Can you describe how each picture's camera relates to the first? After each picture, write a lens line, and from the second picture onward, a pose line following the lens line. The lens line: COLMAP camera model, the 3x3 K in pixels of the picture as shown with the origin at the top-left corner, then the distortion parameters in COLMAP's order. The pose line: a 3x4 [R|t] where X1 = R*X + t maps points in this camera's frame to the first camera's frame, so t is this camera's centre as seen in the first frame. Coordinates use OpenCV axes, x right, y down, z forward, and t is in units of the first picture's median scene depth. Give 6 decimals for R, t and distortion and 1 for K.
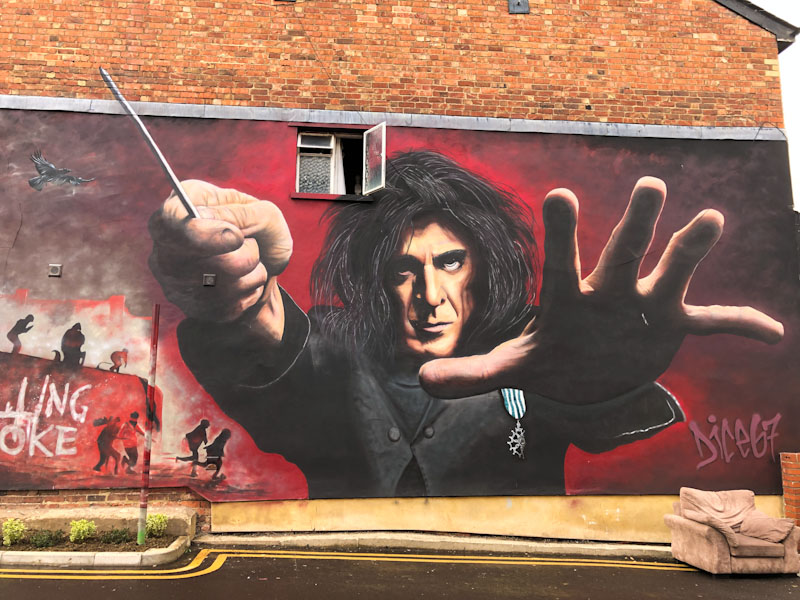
lens RADIAL K [[501.8, 0, 400.0], [0, 501.8, 300.0], [0, 0, 1]] dist [0.010460, 0.000500]
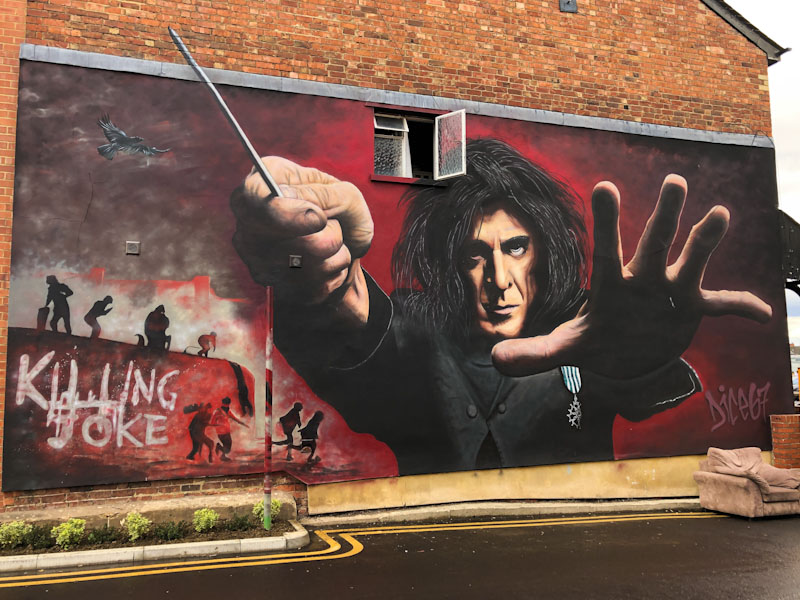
lens RADIAL K [[501.8, 0, 400.0], [0, 501.8, 300.0], [0, 0, 1]] dist [0.010460, 0.000500]
pose [[0.983935, 0.003507, 0.178493, -0.341453], [-0.010545, 0.999203, 0.038493, -0.004063], [-0.178215, -0.039756, 0.983188, 0.002268]]
